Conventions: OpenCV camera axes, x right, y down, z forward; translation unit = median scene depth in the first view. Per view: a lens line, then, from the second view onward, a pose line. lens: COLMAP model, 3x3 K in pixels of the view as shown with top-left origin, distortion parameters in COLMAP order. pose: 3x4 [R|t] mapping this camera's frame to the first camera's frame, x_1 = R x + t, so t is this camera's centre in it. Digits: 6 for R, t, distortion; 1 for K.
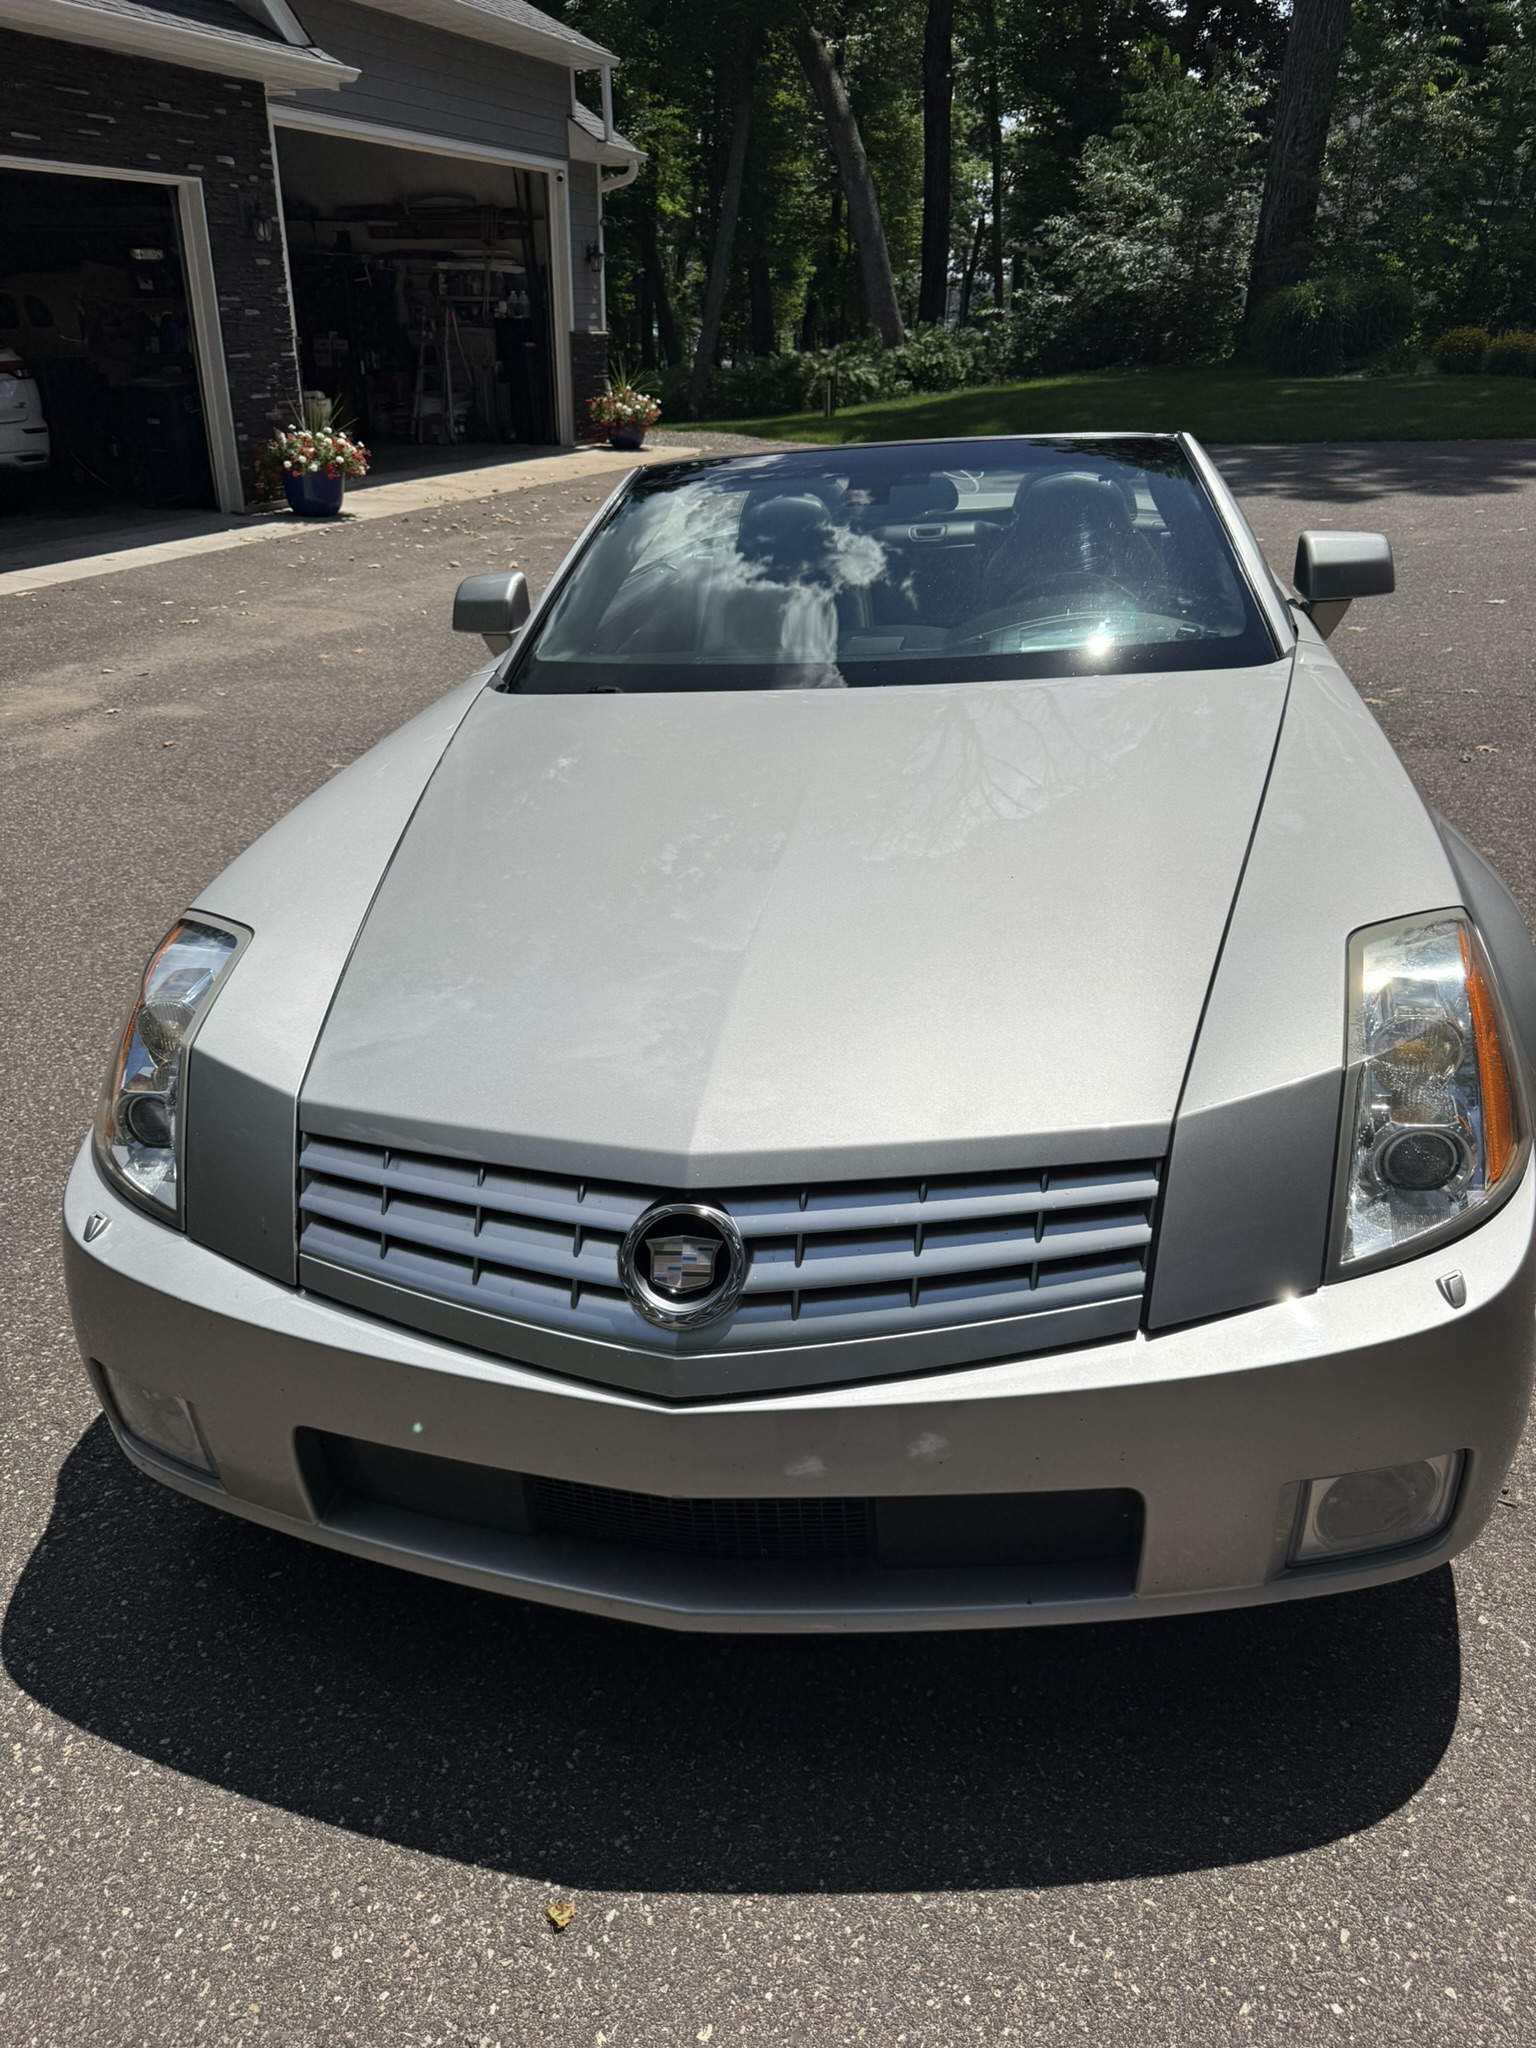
lens RADIAL K [[1499.0, 0, 768.0], [0, 1499.0, 1024.0], [0, 0, 1]] dist [0.071568, -0.075262]
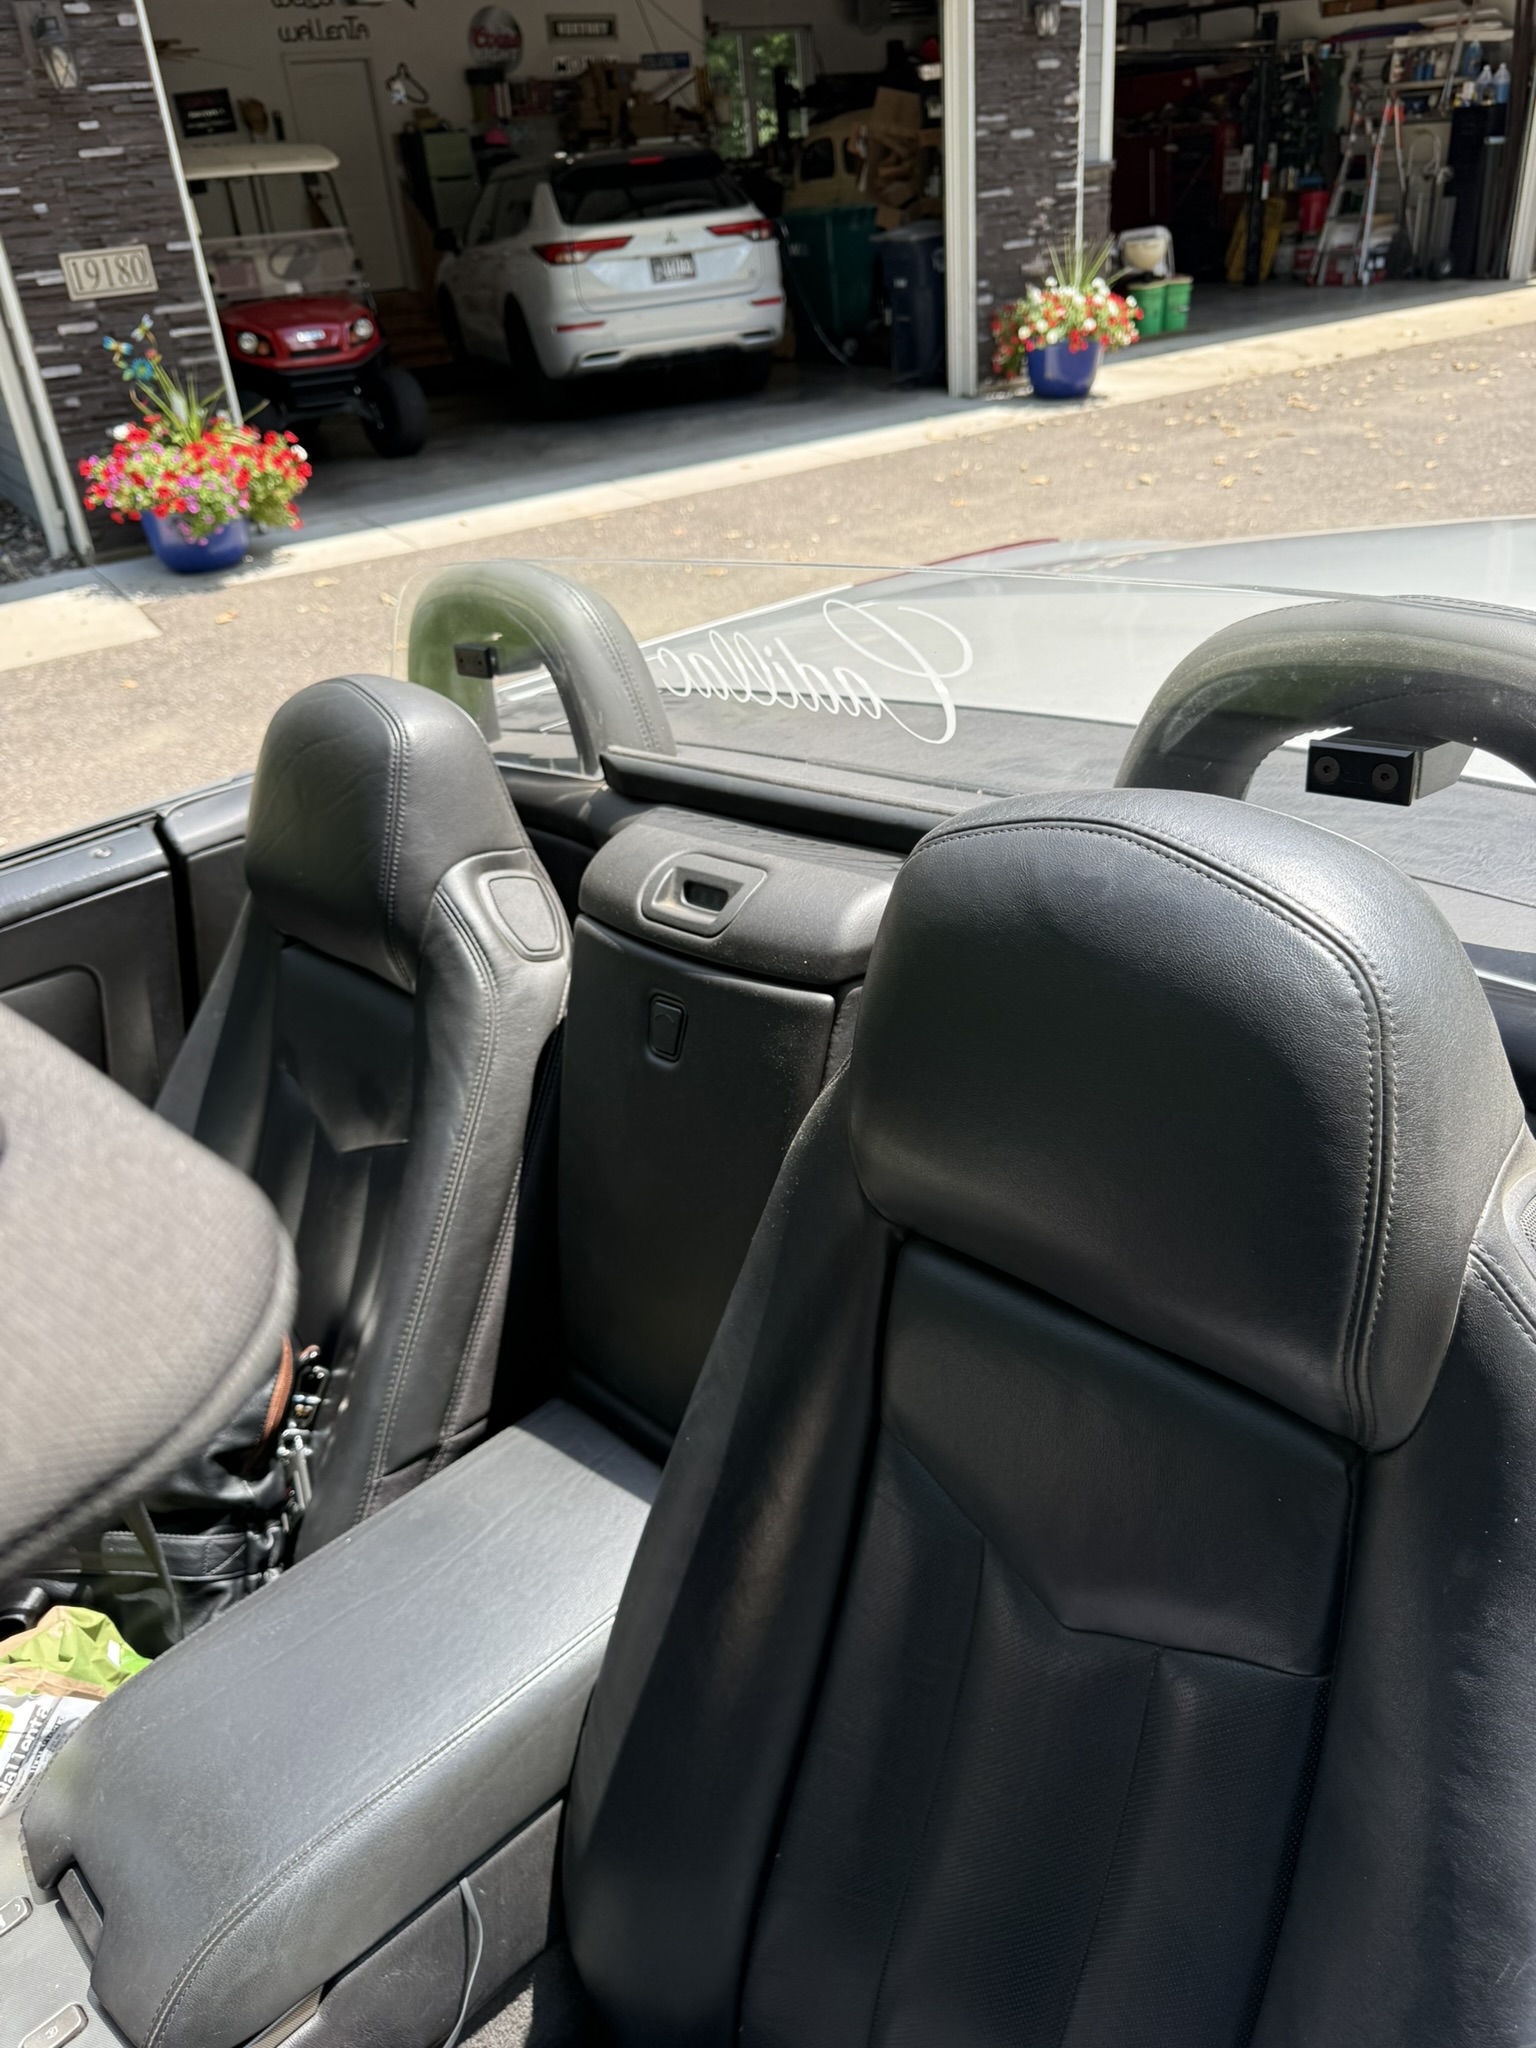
lens RADIAL K [[1521.6, 0, 768.0], [0, 1521.6, 1024.0], [0, 0, 1]] dist [0.002287, 0.002849]
pose [[0.808061, 0.229088, -0.542730, 0.057777], [-0.177416, 0.973153, 0.146619, -0.077403], [0.561748, -0.022188, 0.827011, 0.182639]]
